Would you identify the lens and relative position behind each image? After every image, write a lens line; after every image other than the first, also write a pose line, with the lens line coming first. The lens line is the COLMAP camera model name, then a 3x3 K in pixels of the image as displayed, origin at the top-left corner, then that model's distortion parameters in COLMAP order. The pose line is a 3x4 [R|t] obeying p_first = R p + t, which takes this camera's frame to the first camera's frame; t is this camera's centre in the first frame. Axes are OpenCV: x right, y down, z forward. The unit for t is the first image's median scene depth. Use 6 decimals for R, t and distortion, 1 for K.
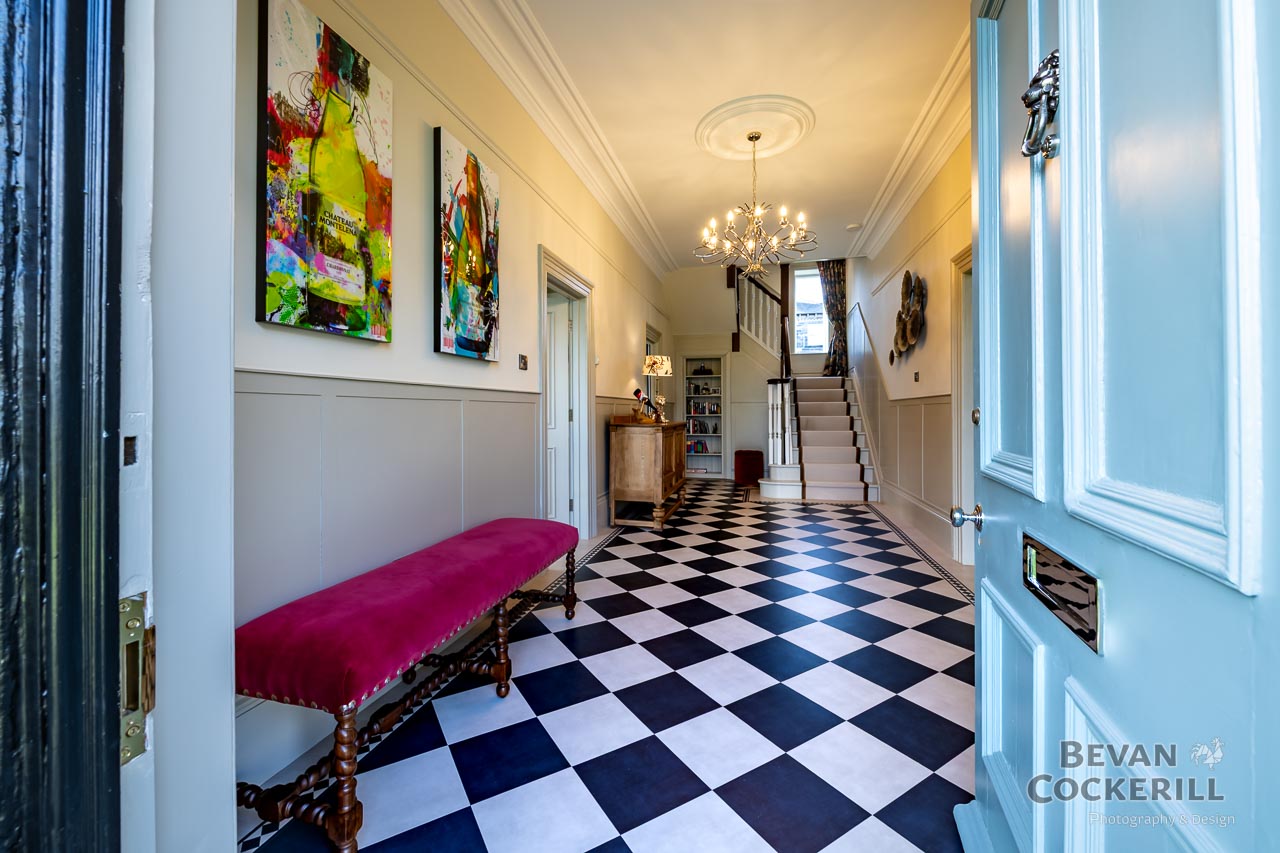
lens RADIAL K [[514.2, 0, 636.7], [0, 514.2, 413.5], [0, 0, 1]] dist [-0.001095, -0.000175]
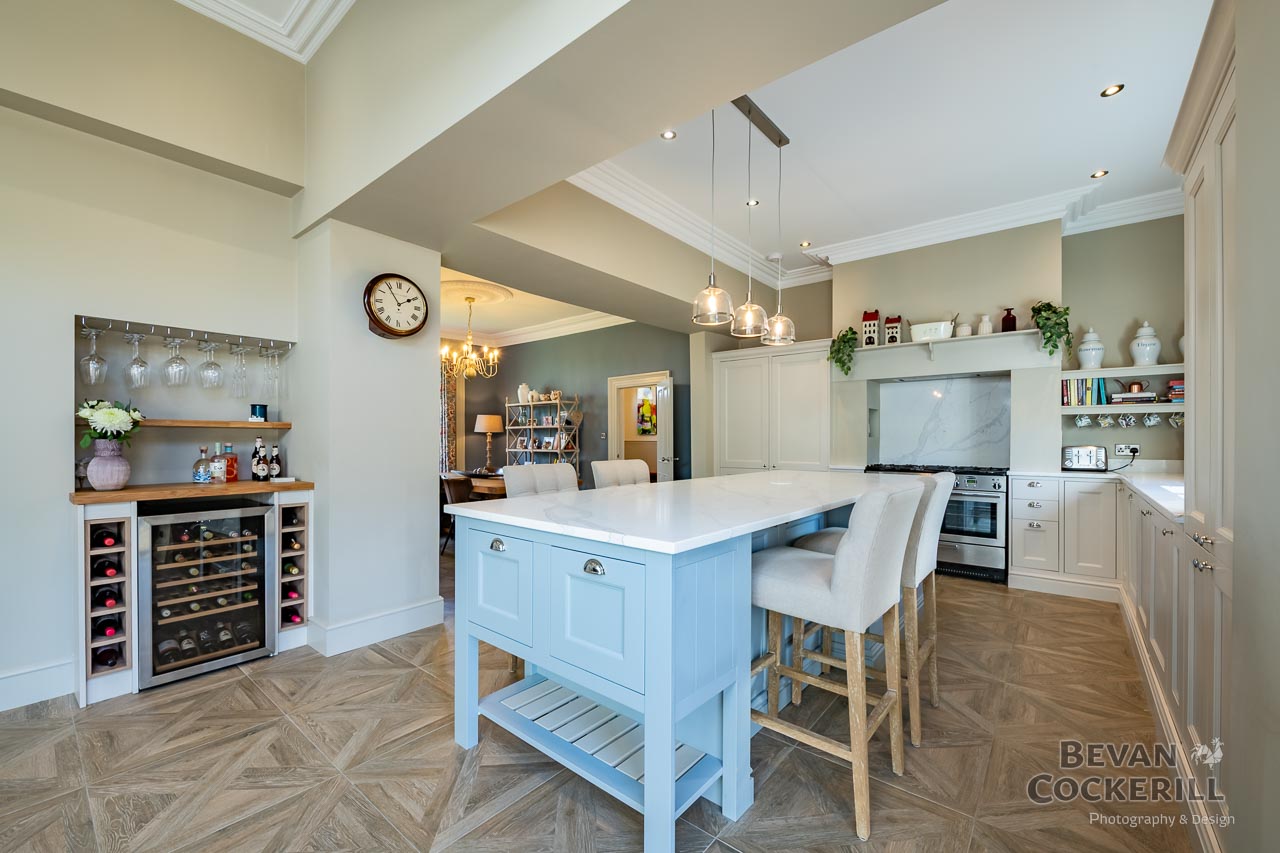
lens RADIAL K [[514.2, 0, 630.5], [0, 514.2, 444.7], [0, 0, 1]] dist [-0.001095, -0.000175]
pose [[-0.443365, 0.009369, -0.896292, 3.590668], [0.001270, 0.999951, 0.009824, -0.063947], [0.896340, 0.003218, -0.443355, 2.516927]]
